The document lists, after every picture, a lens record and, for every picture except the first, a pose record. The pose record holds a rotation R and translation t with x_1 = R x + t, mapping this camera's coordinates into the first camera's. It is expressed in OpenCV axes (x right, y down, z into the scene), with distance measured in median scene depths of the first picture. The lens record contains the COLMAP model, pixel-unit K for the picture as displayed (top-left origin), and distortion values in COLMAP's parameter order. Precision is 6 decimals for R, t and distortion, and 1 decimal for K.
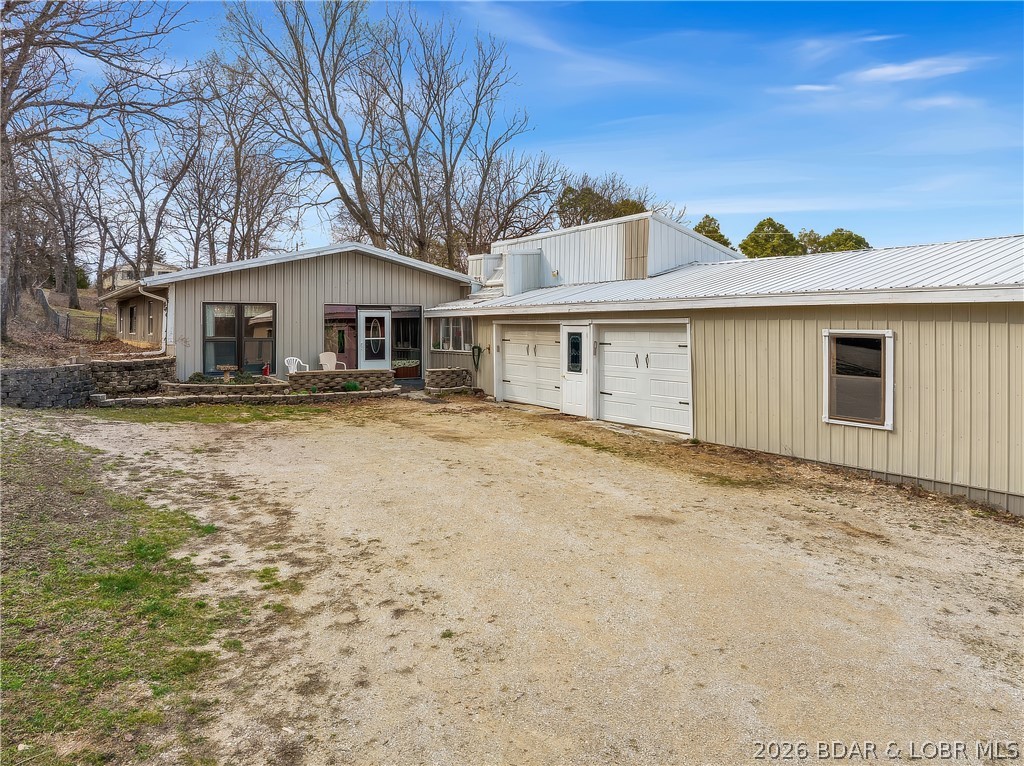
lens RADIAL K [[718.0, 0, 511.3], [0, 718.0, 327.6], [0, 0, 1]] dist [-0.007493, -0.005833]
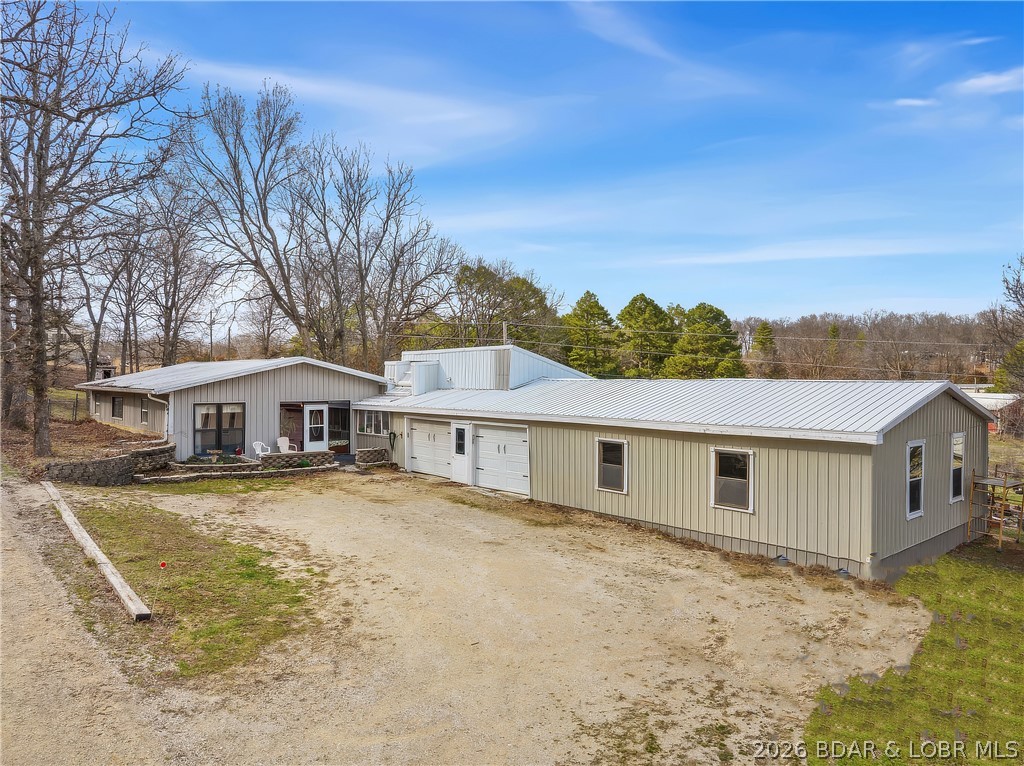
lens RADIAL K [[707.5, 0, 508.0], [0, 707.5, 381.1], [0, 0, 1]] dist [-0.009218, -0.003063]
pose [[0.990848, 0.003869, 0.134925, -0.013019], [-0.004521, 0.999980, 0.004522, -0.095651], [-0.134905, -0.005091, 0.990845, -0.472923]]
